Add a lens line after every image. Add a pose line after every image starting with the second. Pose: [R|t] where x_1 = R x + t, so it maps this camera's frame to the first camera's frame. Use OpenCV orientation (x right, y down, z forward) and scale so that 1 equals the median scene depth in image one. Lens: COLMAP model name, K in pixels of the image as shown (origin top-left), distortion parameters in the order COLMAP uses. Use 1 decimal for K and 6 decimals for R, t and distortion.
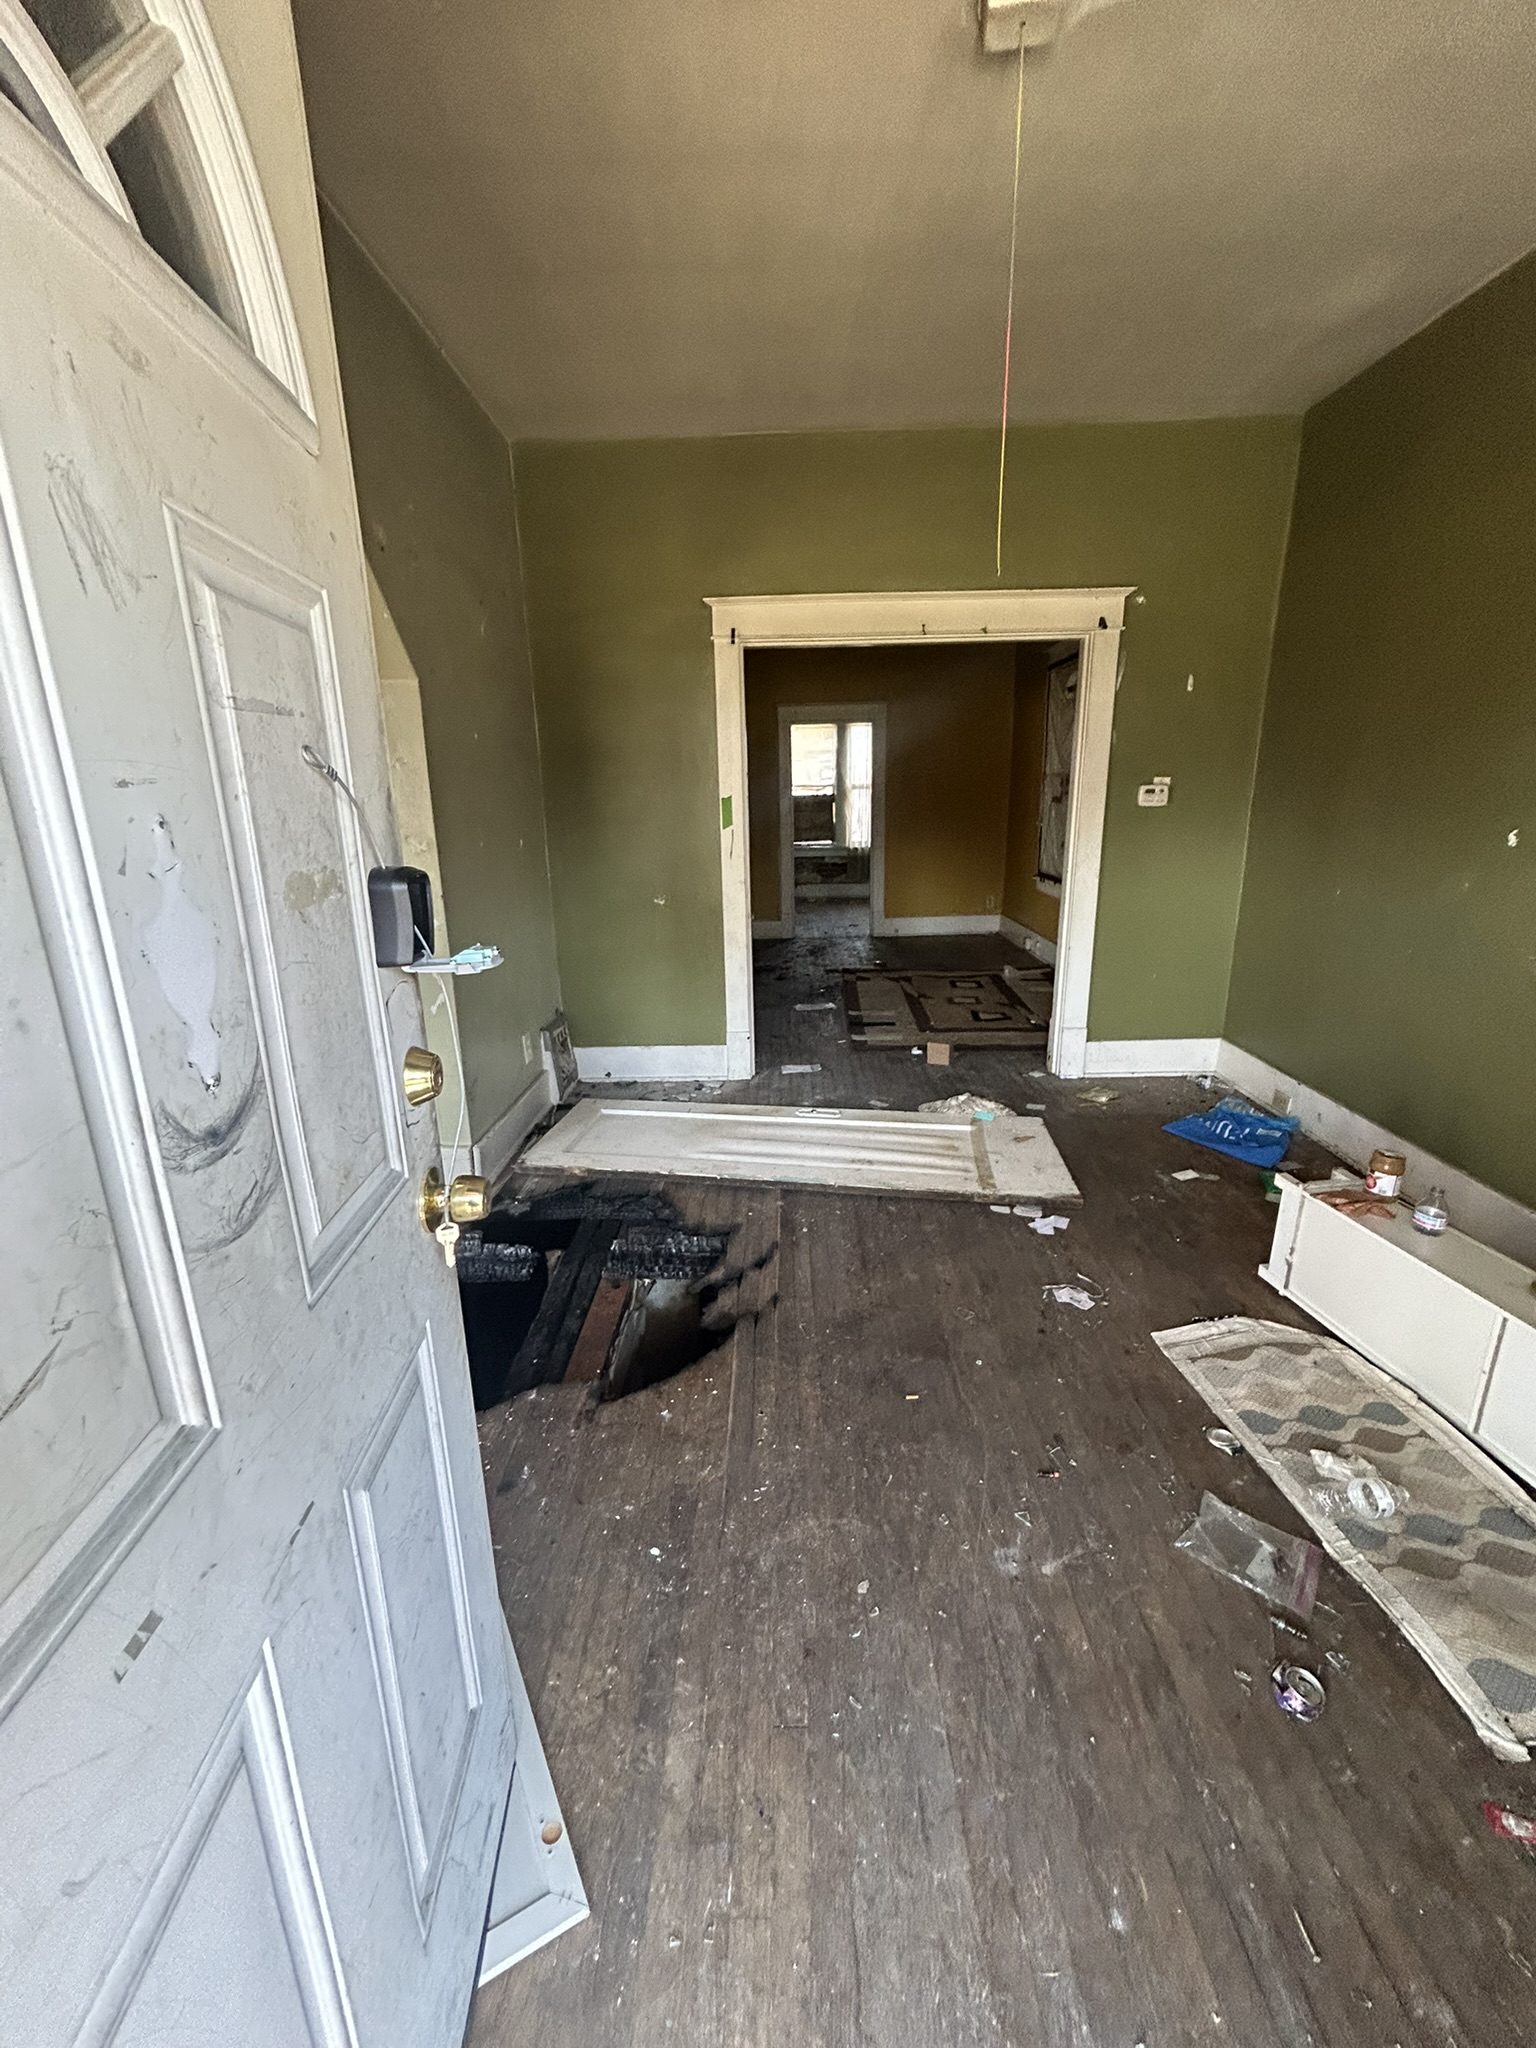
lens RADIAL K [[834.7, 0, 774.1], [0, 834.7, 1017.8], [0, 0, 1]] dist [-0.000630, -0.000123]
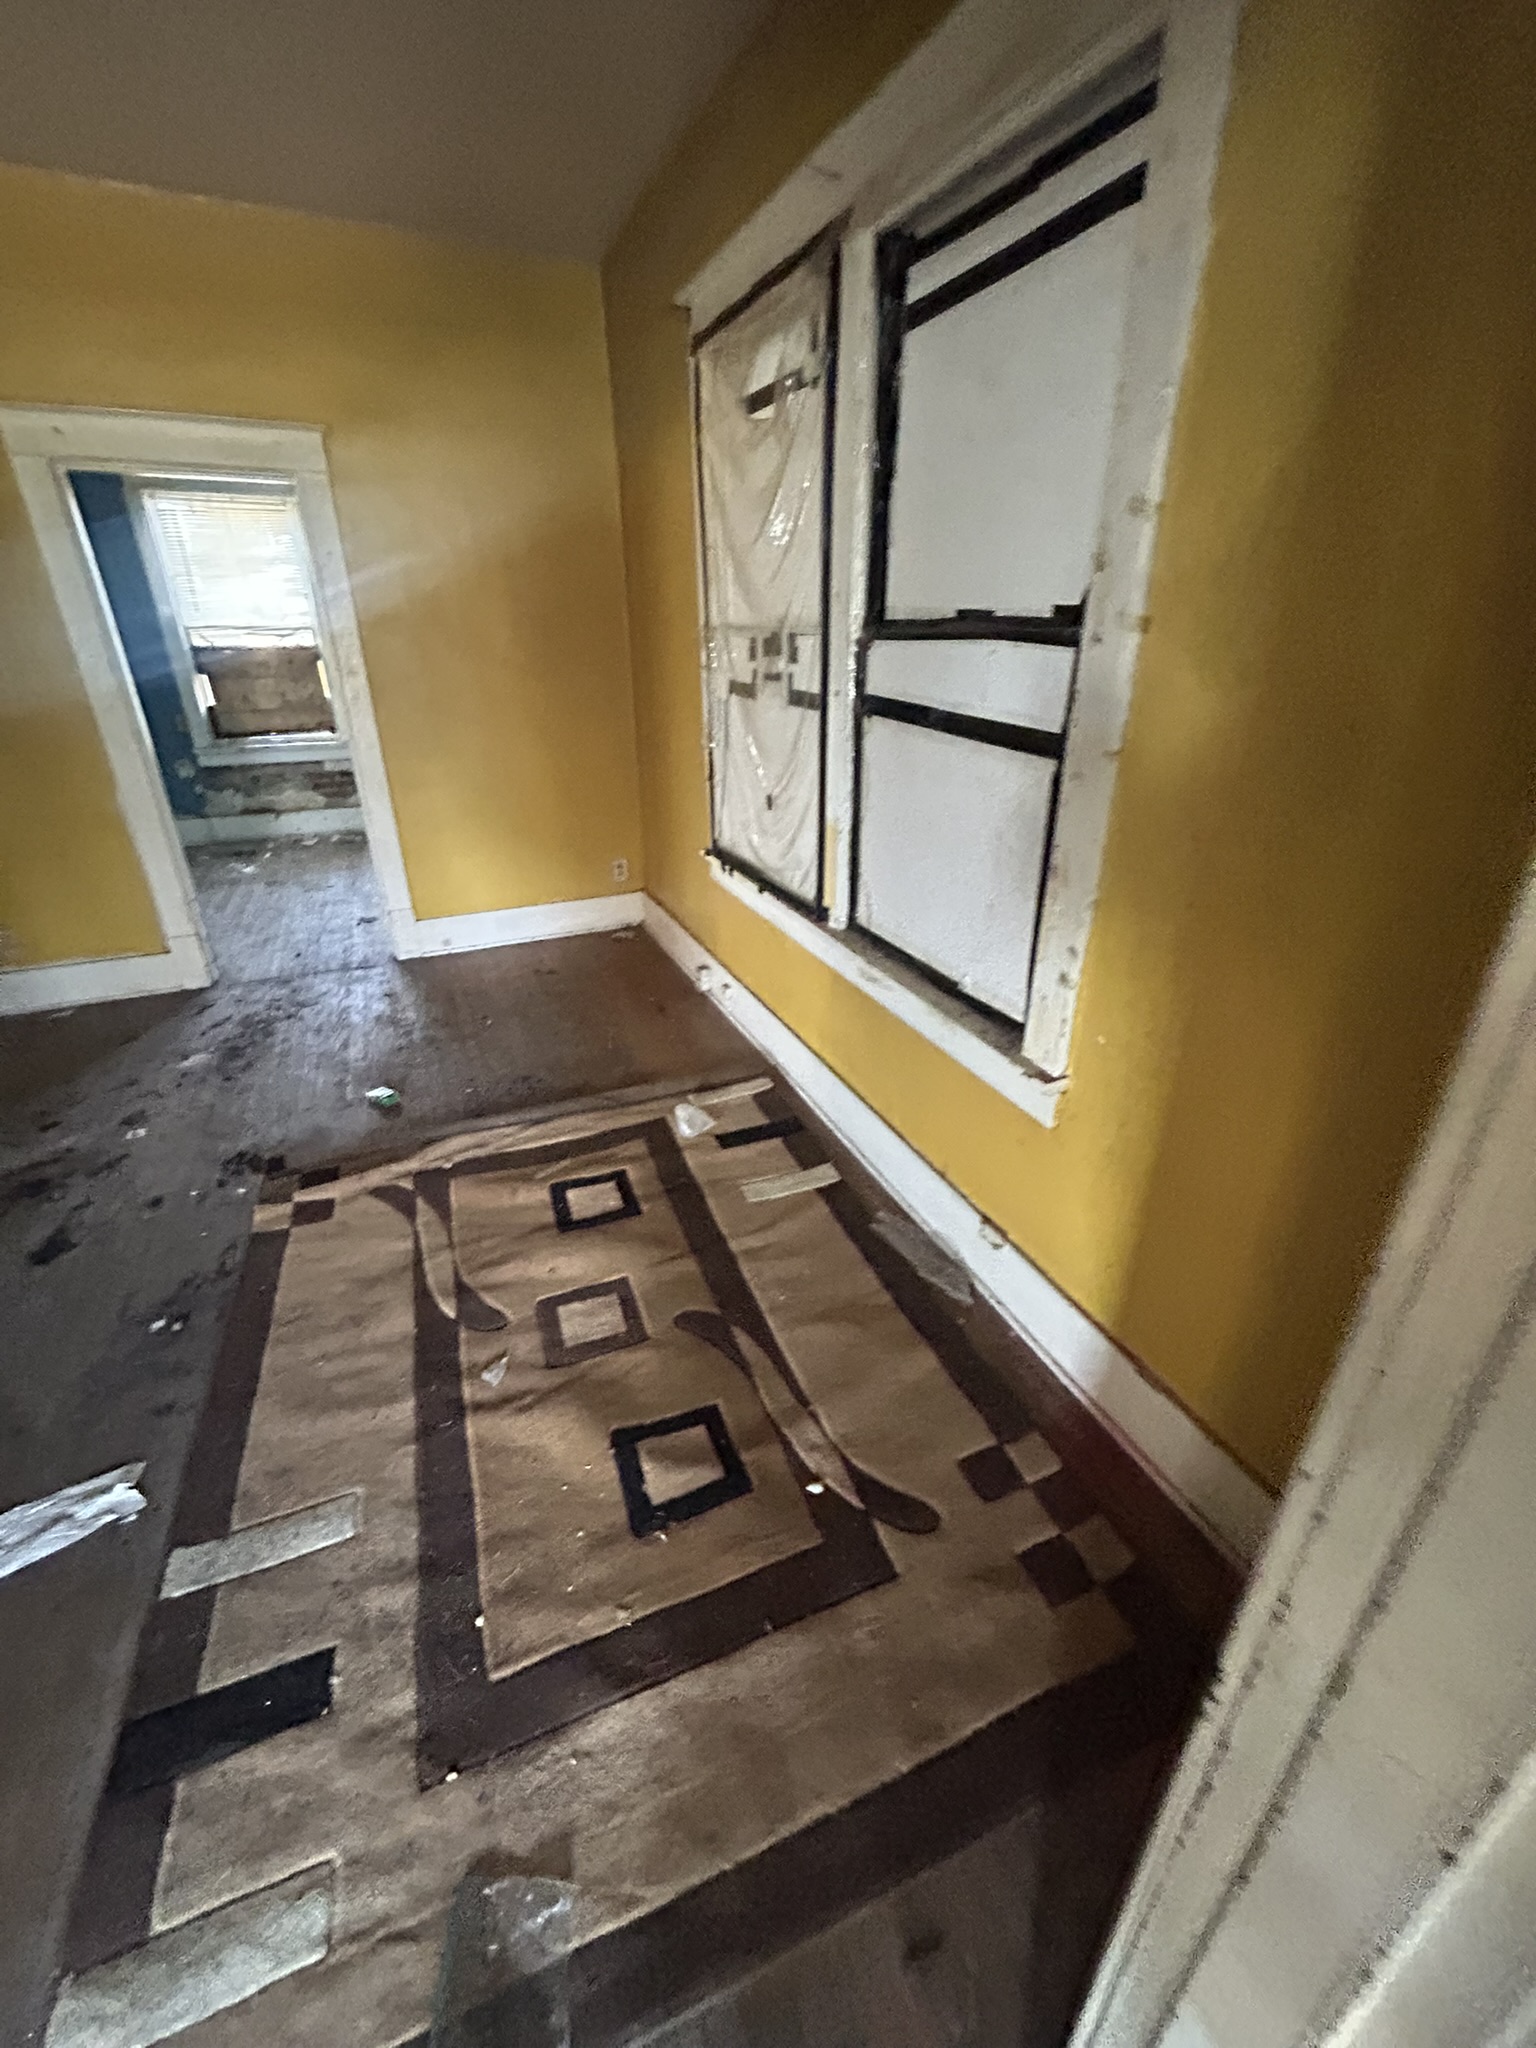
lens RADIAL K [[834.7, 0, 774.1], [0, 834.7, 1017.8], [0, 0, 1]] dist [-0.000630, -0.000123]
pose [[0.907135, -0.164073, 0.387538, 0.292692], [0.094173, 0.976659, 0.193053, -0.330162], [-0.410167, -0.138629, 0.901413, 1.080357]]
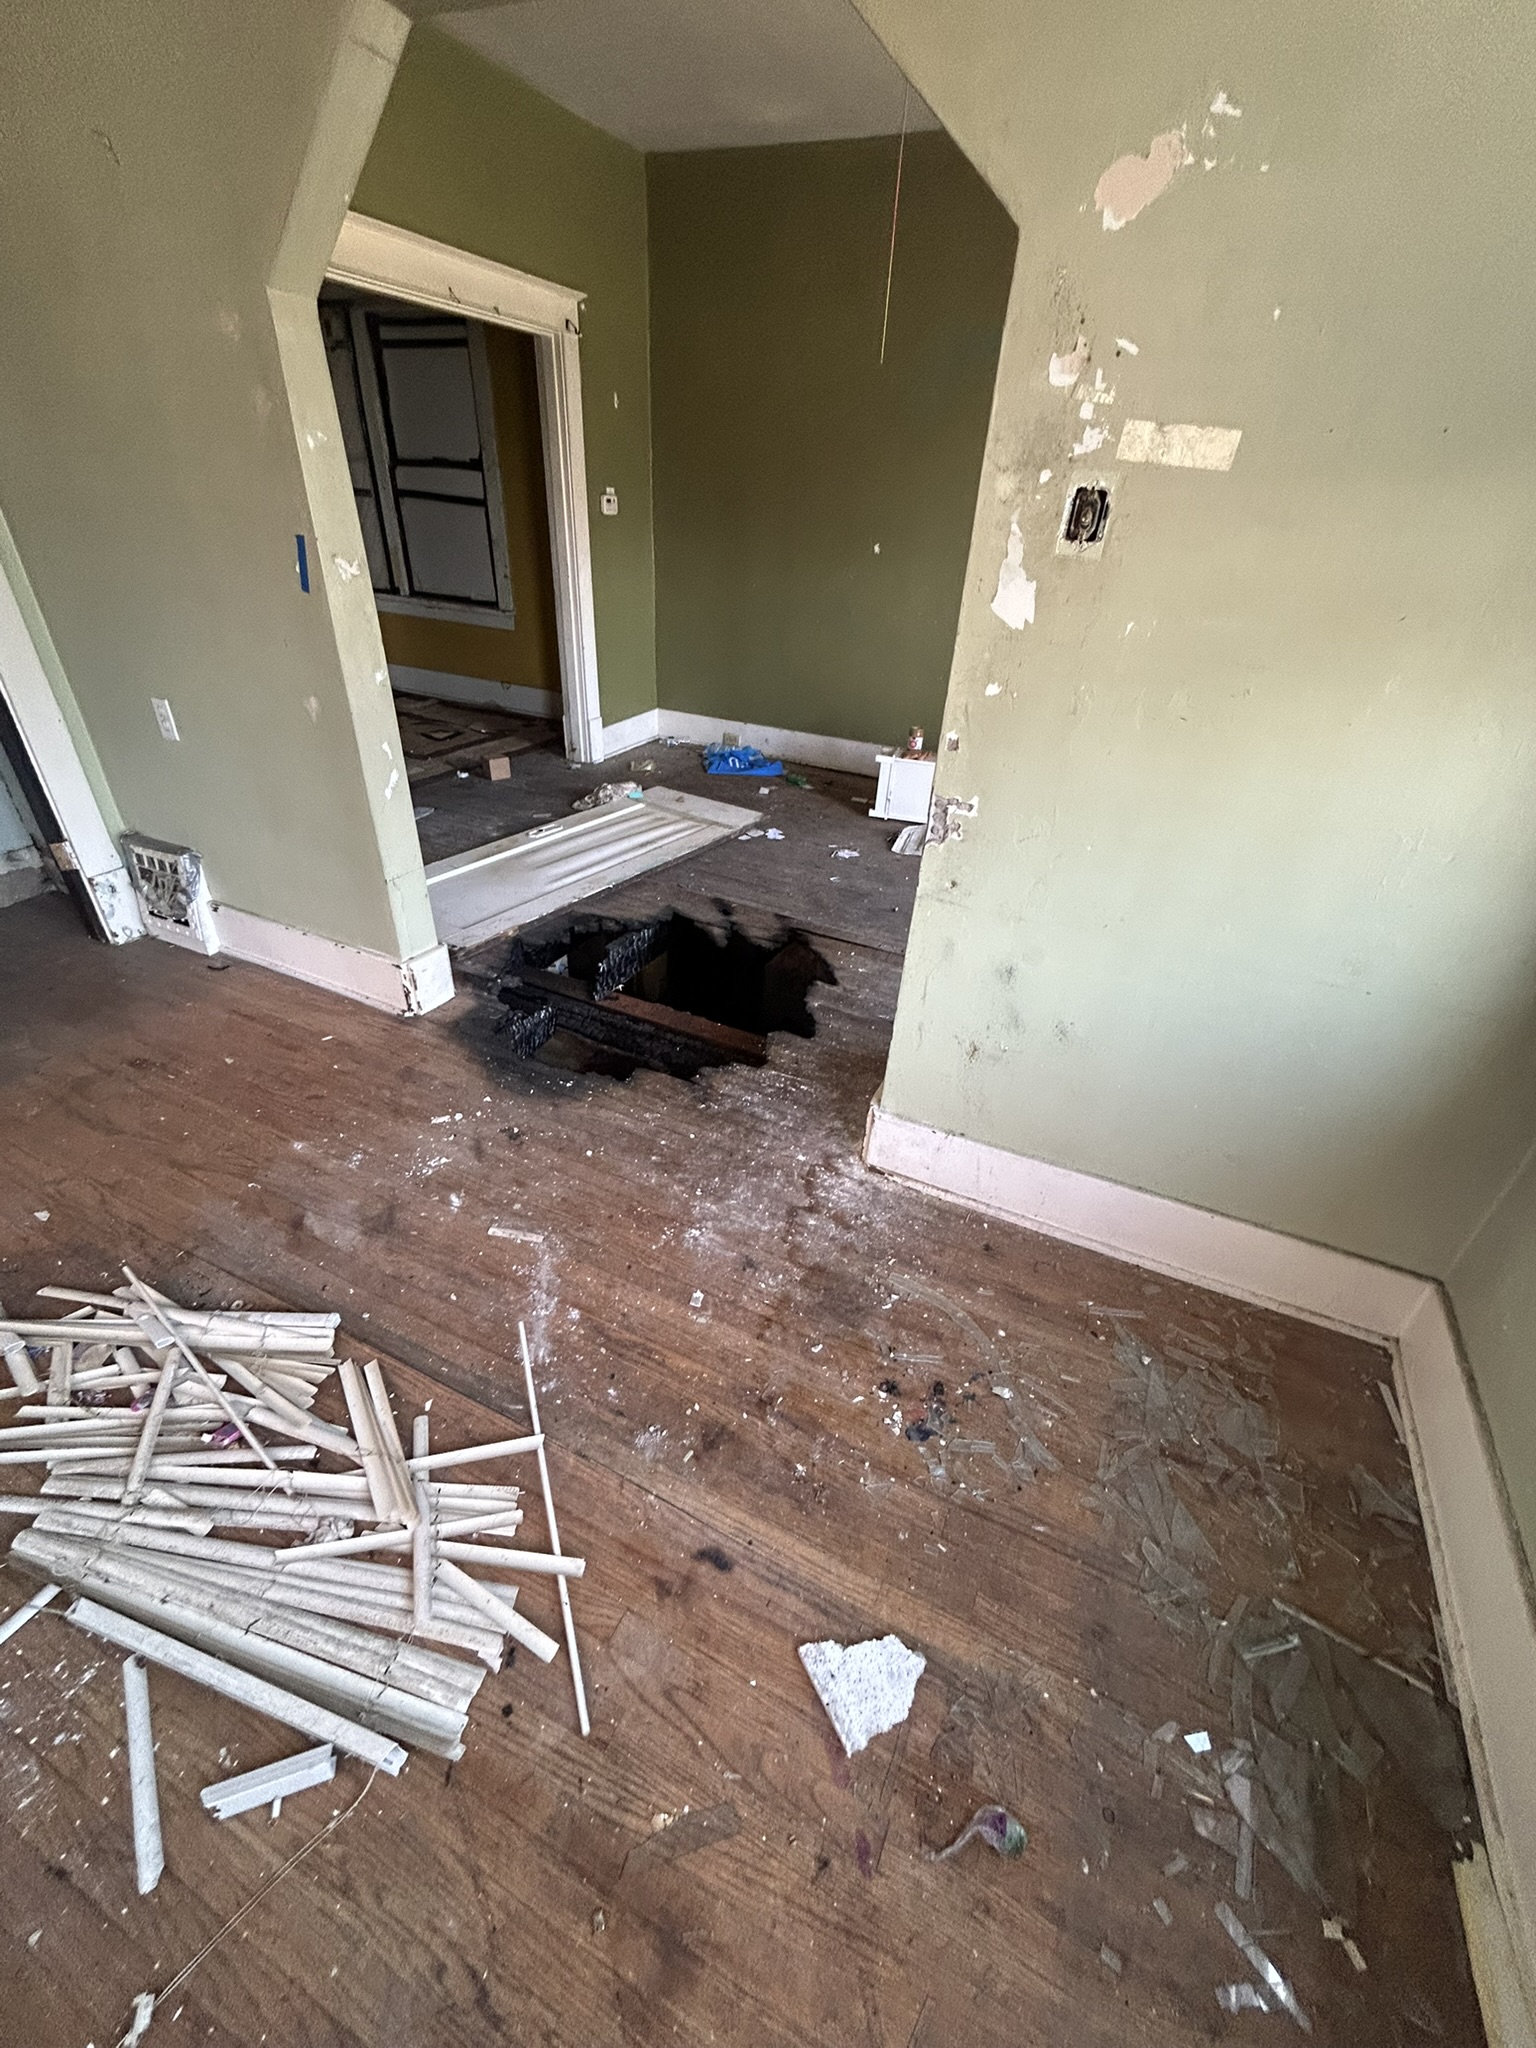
lens RADIAL K [[834.7, 0, 774.1], [0, 834.7, 1017.8], [0, 0, 1]] dist [-0.000630, -0.000123]
pose [[0.407869, -0.453635, 0.792375, -0.811504], [0.178762, 0.890722, 0.417922, -0.071481], [-0.895370, -0.028811, 0.444390, 0.245878]]
